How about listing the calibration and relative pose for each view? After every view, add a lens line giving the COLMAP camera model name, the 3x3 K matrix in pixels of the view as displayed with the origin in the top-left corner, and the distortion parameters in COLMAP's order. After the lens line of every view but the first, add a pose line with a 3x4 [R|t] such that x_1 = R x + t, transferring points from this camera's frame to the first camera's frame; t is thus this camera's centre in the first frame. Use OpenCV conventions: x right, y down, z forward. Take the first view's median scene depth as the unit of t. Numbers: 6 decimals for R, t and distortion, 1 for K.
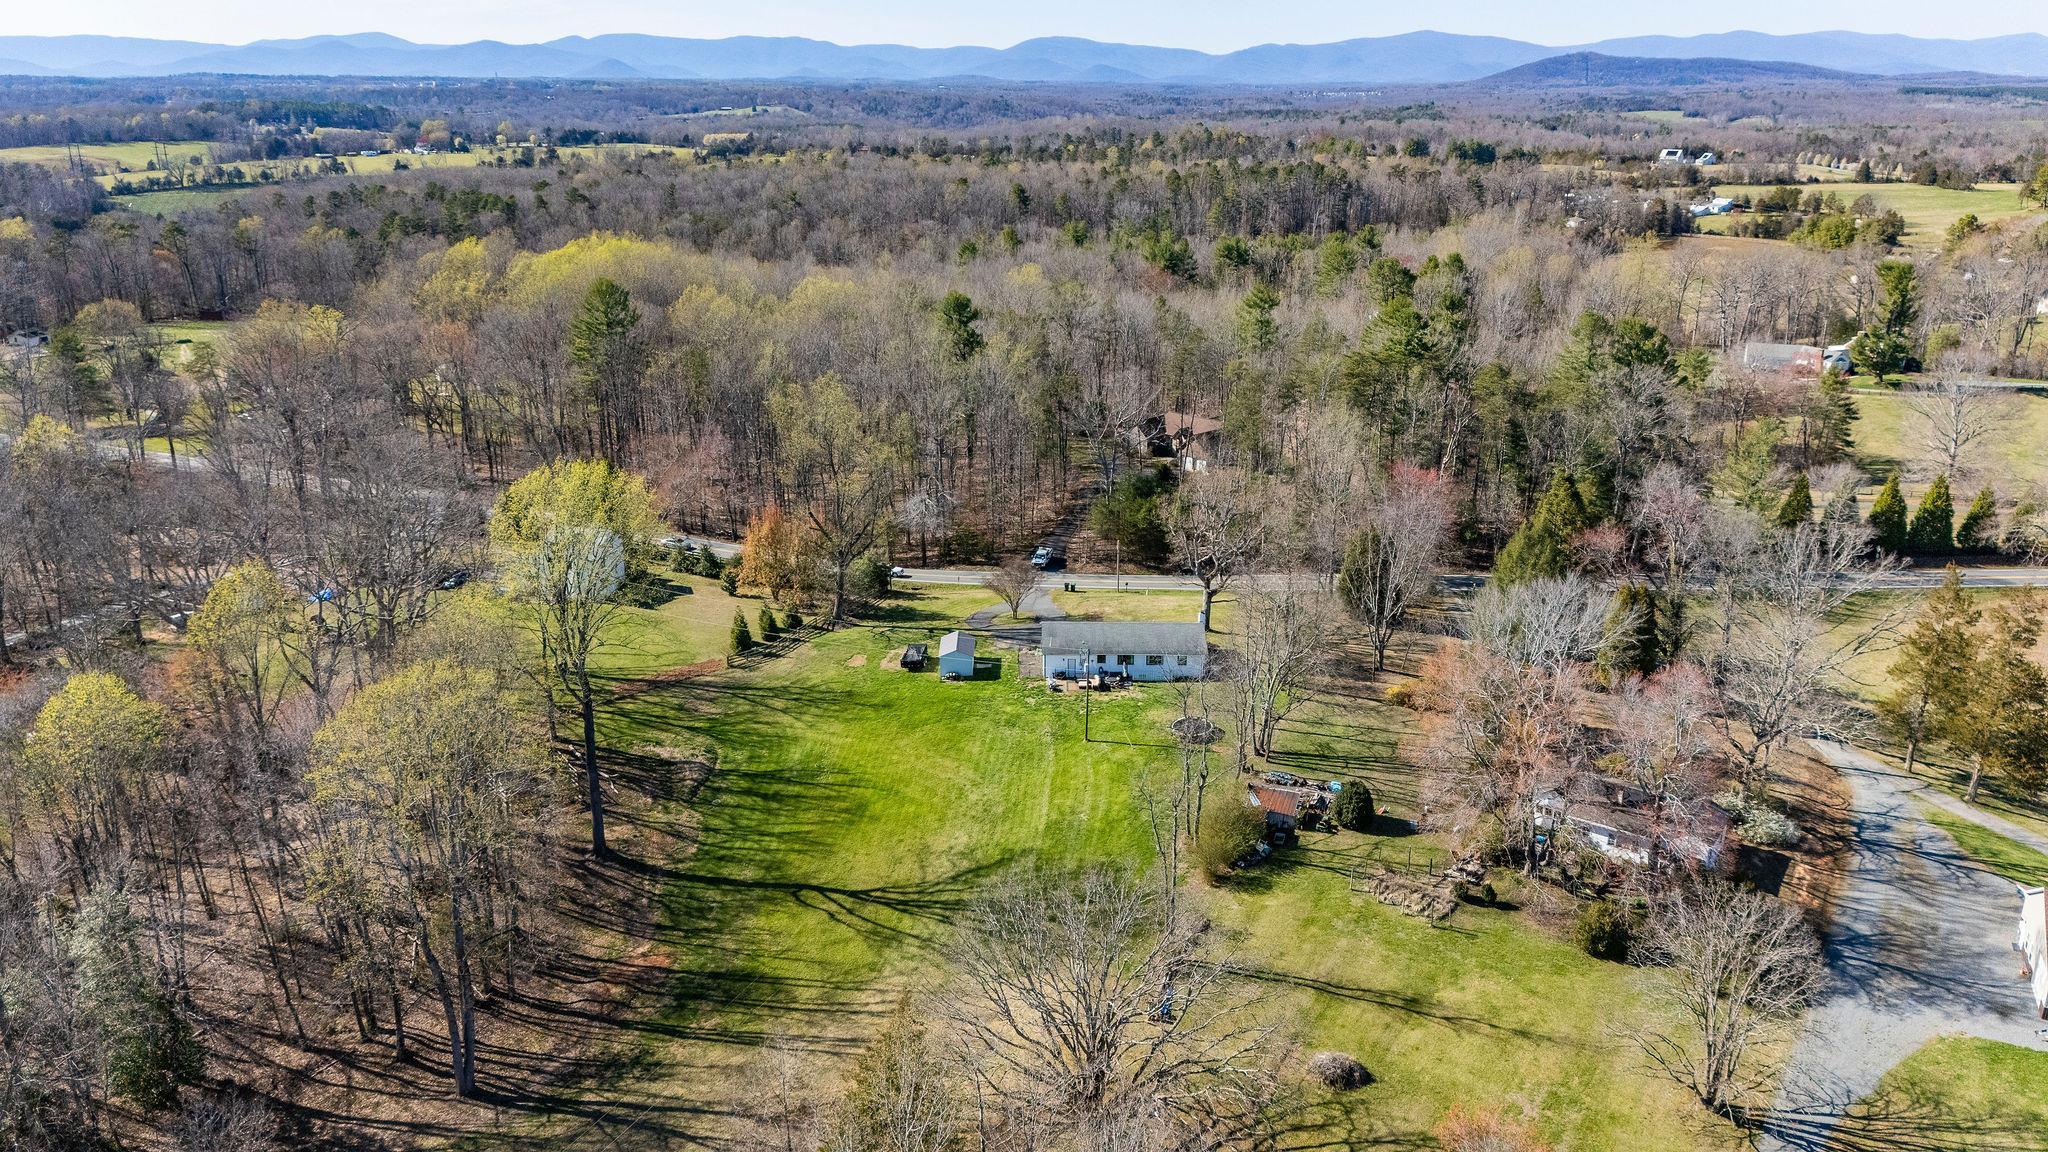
lens RADIAL K [[1502.4, 0, 1021.8], [0, 1502.4, 583.5], [0, 0, 1]] dist [0.067486, -0.067381]
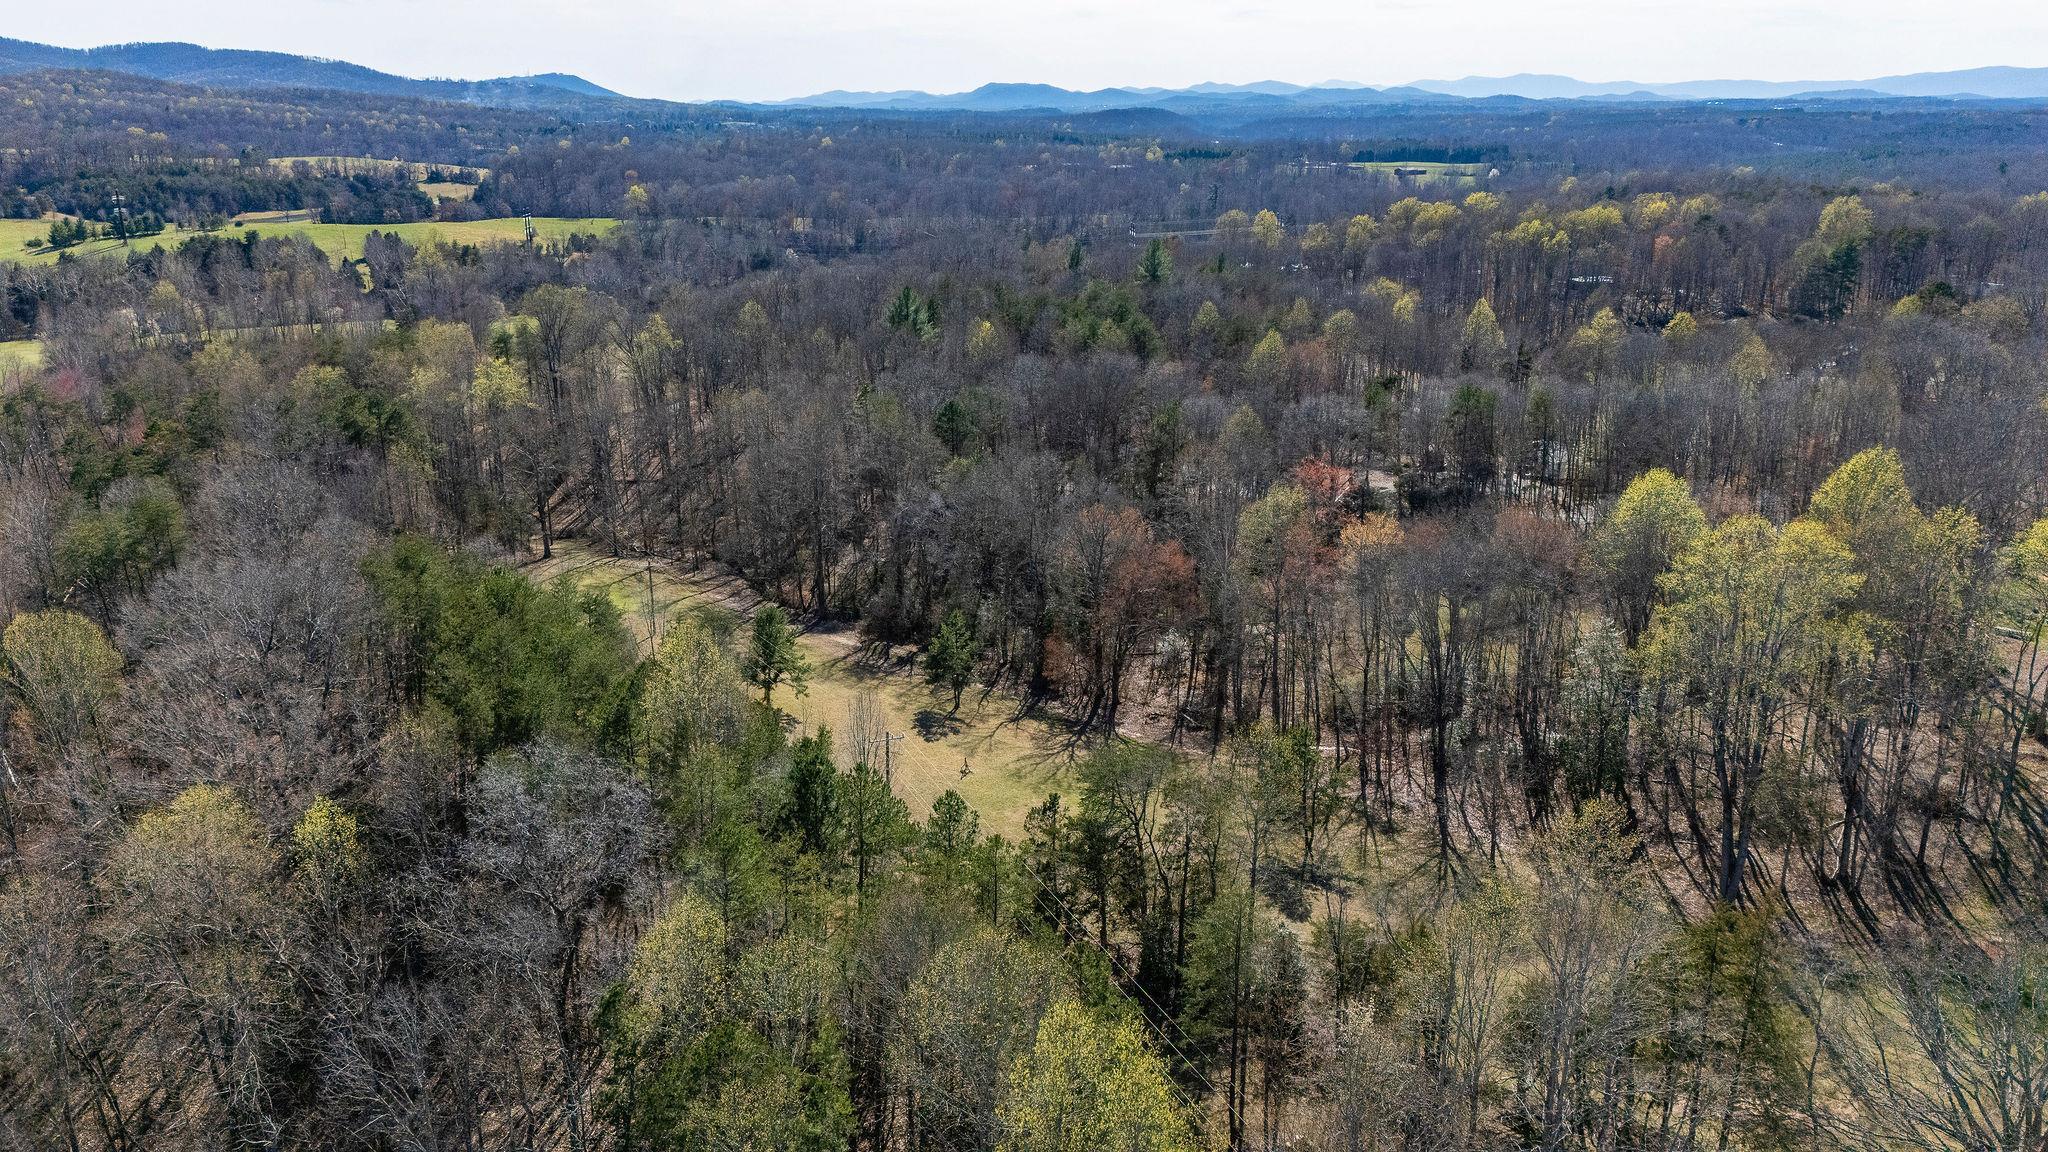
lens RADIAL K [[1502.4, 0, 1020.5], [0, 1502.4, 578.0], [0, 0, 1]] dist [0.067486, -0.067381]
pose [[0.118386, 0.292469, -0.948919, 0.375701], [-0.314744, 0.917414, 0.243492, 0.000222], [0.941765, 0.269840, 0.200662, 0.141845]]
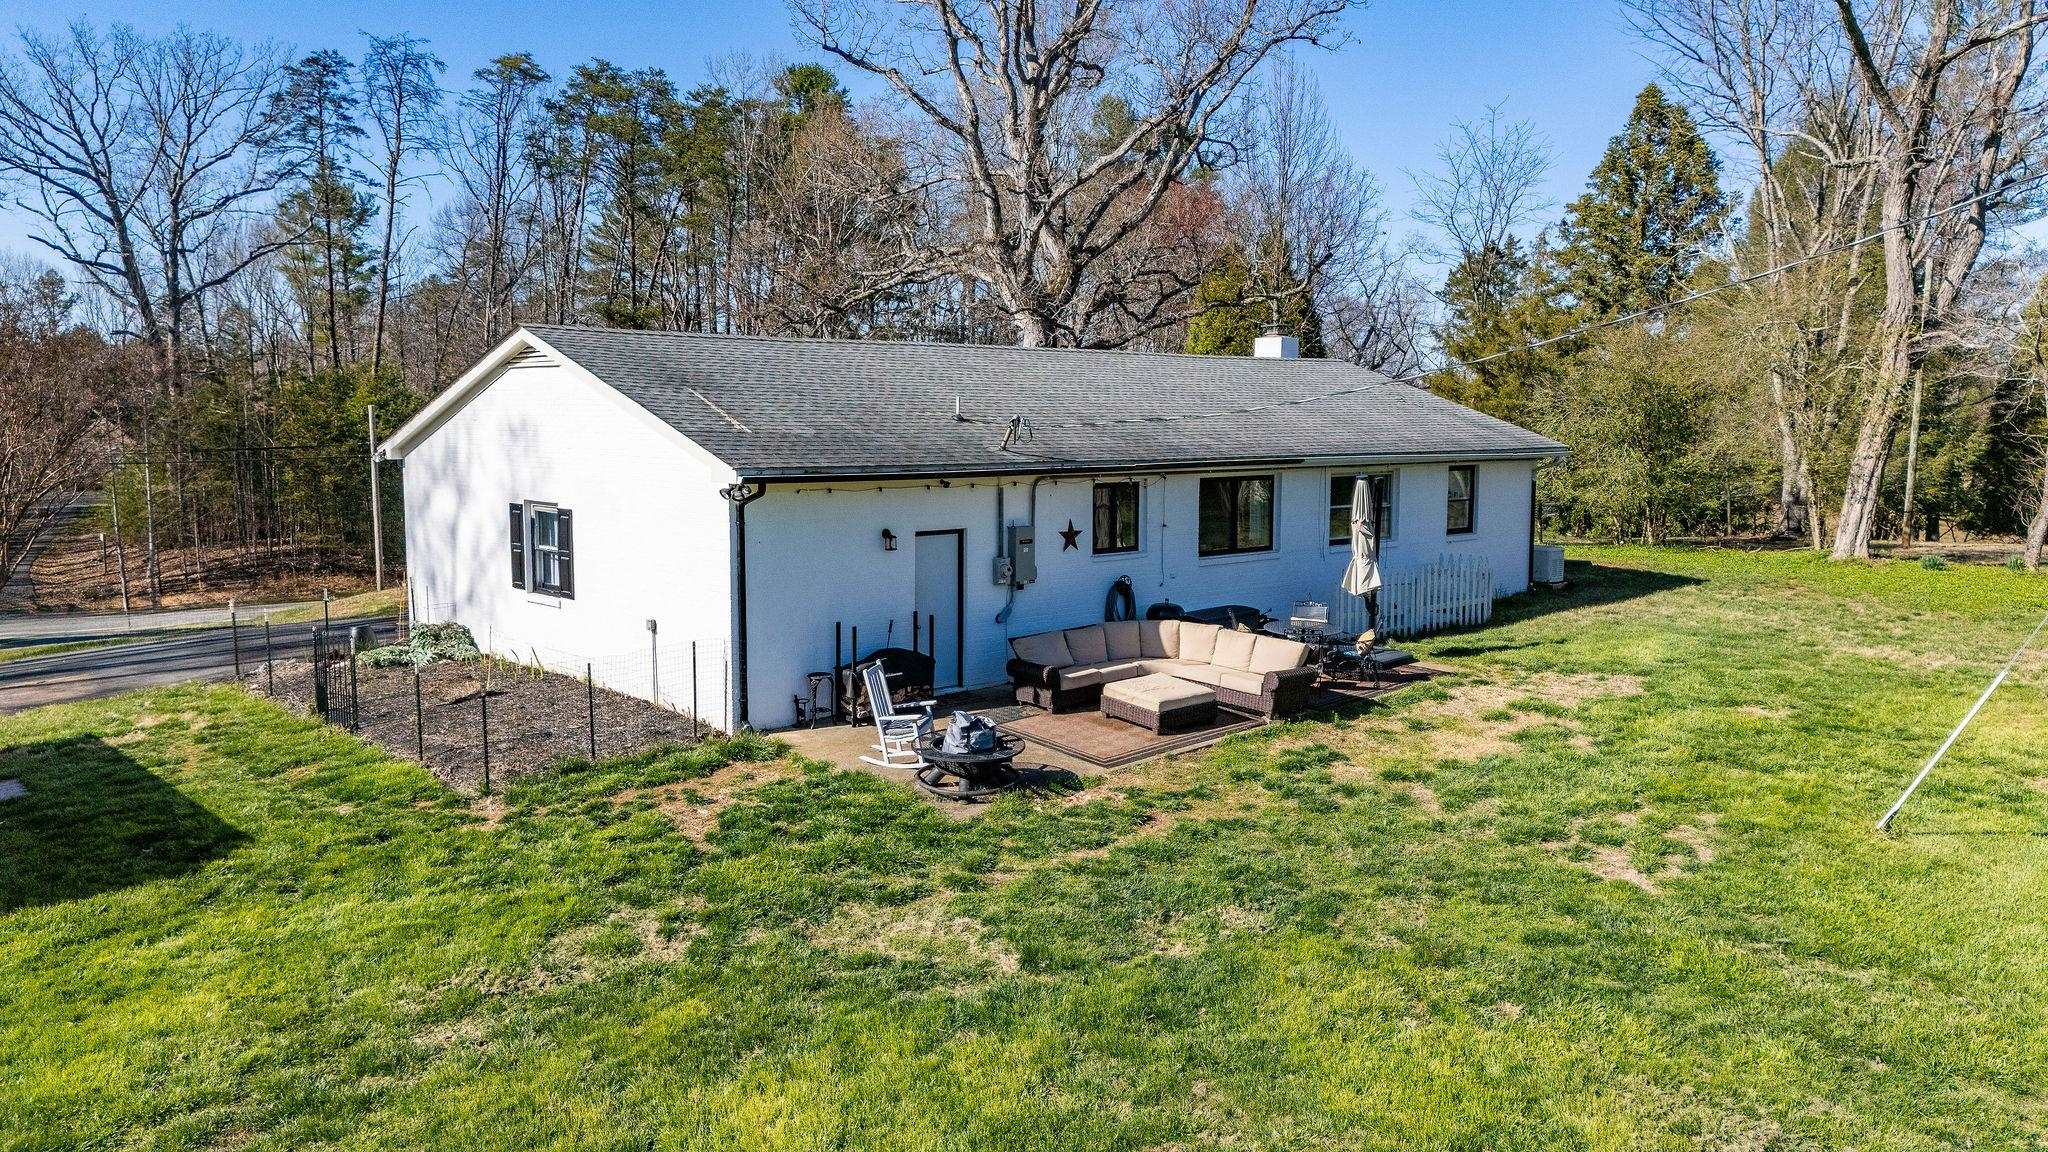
lens RADIAL K [[1502.4, 0, 1032.6], [0, 1502.4, 568.9], [0, 0, 1]] dist [0.067486, -0.067381]
pose [[0.727468, -0.069620, 0.682600, -0.039345], [0.213953, 0.968254, -0.129261, 0.068262], [-0.651931, 0.240078, 0.719269, 0.896581]]
